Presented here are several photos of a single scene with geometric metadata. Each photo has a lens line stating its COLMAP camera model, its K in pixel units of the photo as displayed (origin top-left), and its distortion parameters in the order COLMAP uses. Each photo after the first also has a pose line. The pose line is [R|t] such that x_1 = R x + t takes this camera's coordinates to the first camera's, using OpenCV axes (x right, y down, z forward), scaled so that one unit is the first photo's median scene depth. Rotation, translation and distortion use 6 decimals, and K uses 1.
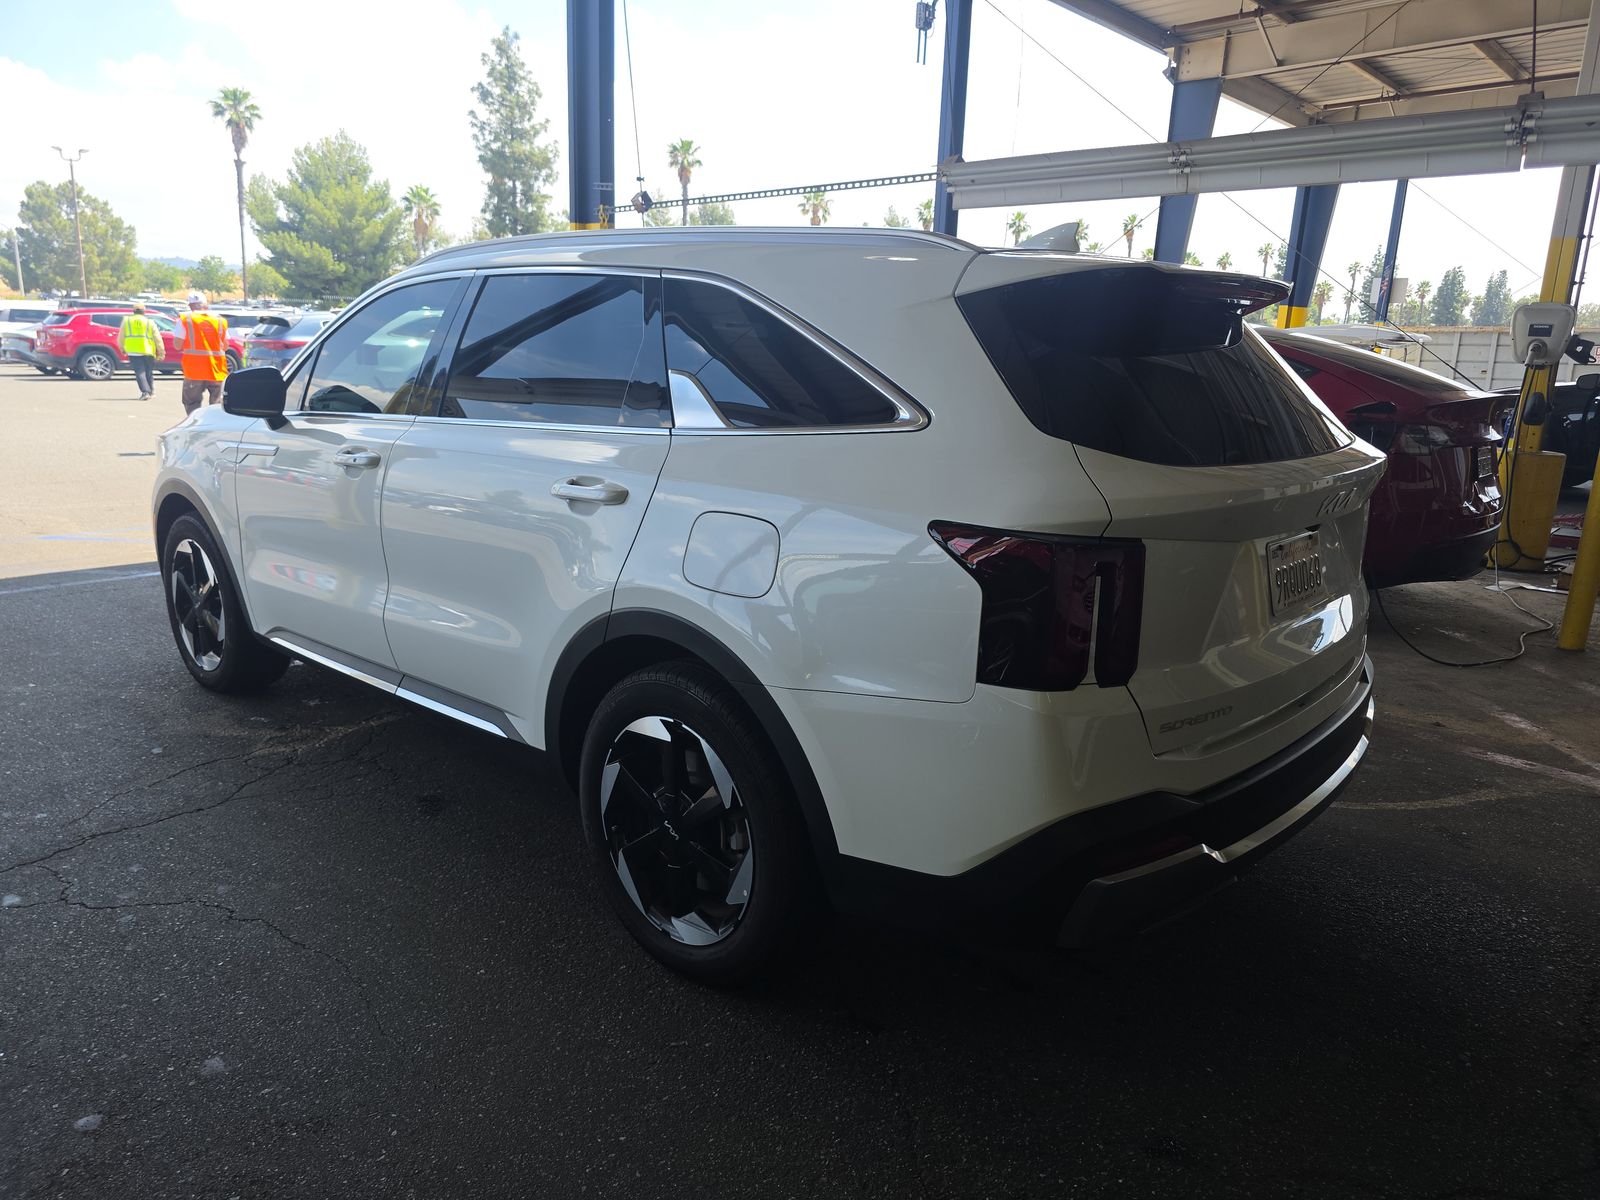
lens RADIAL K [[1074.6, 0, 800.0], [0, 1074.6, 600.0], [0, 0, 1]] dist [0.035336, -0.032830]
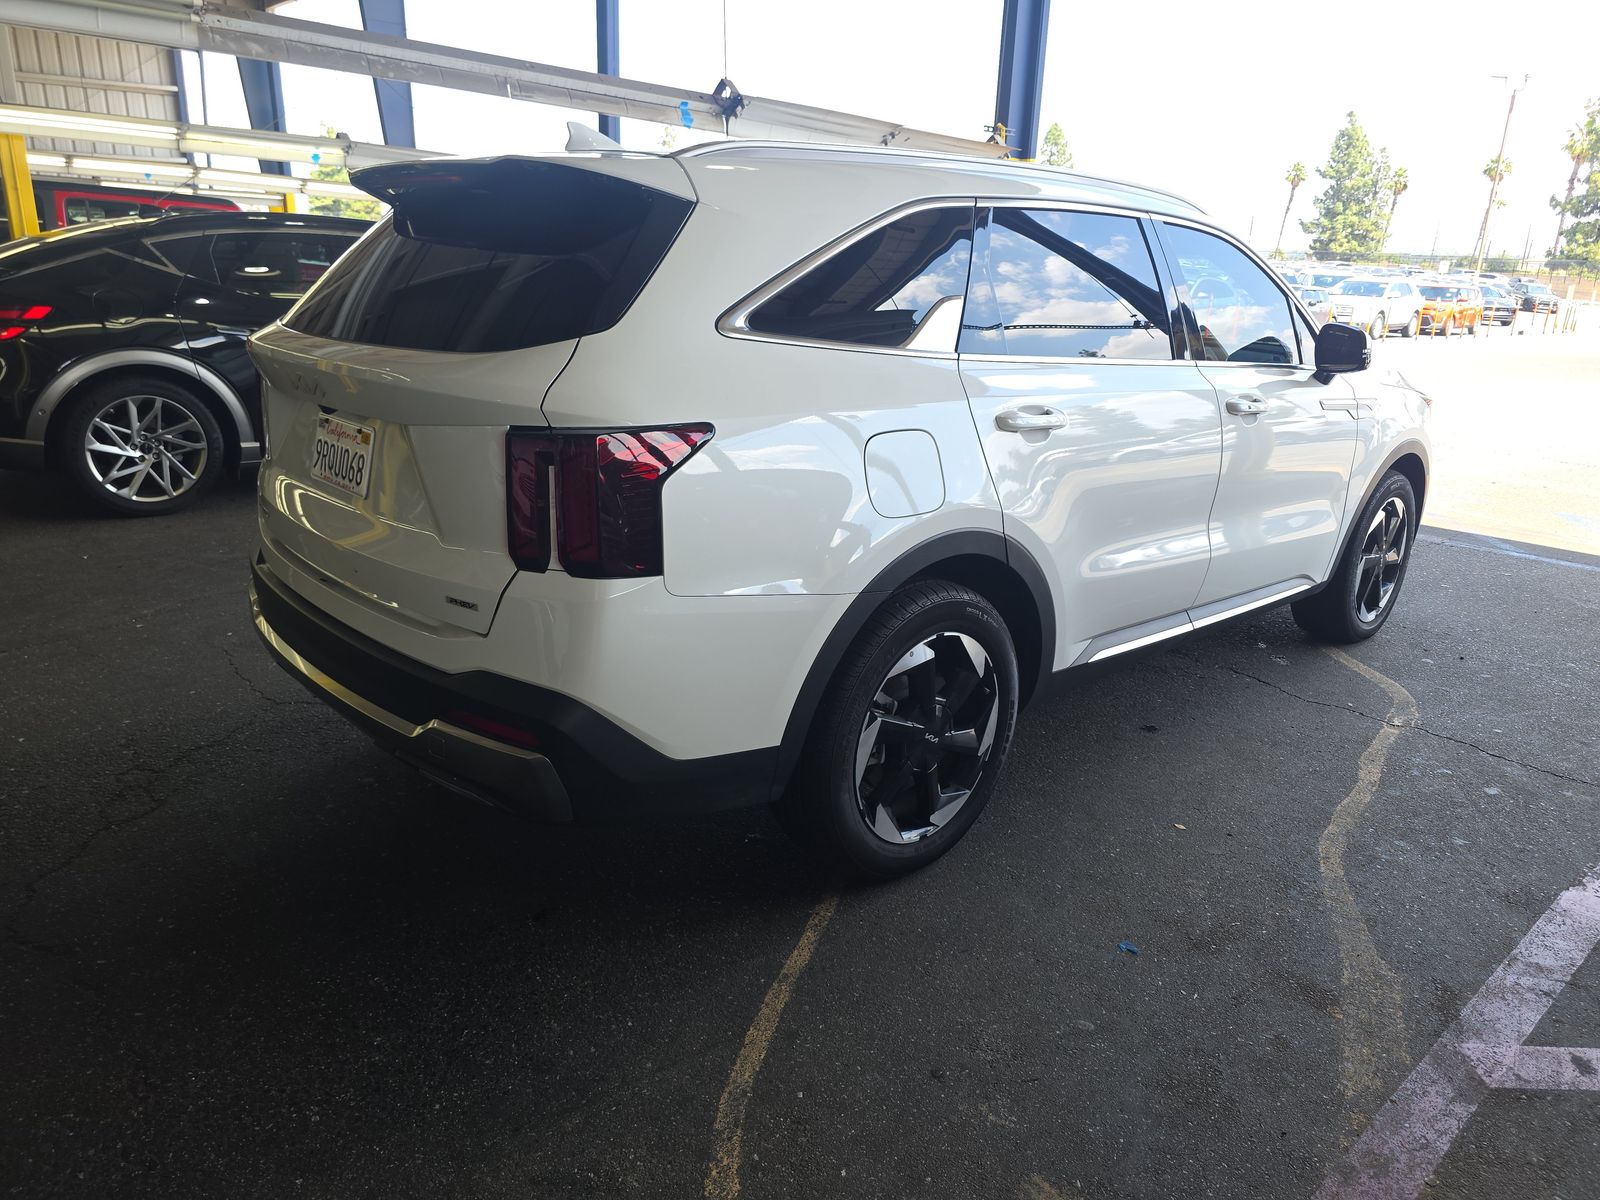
lens RADIAL K [[1074.6, 0, 800.0], [0, 1074.6, 600.0], [0, 0, 1]] dist [0.035336, -0.032830]
pose [[0.003682, -0.299533, 0.954079, -1.102460], [0.177924, 0.939058, 0.294130, -0.251769], [-0.984037, 0.168671, 0.056752, 1.055232]]
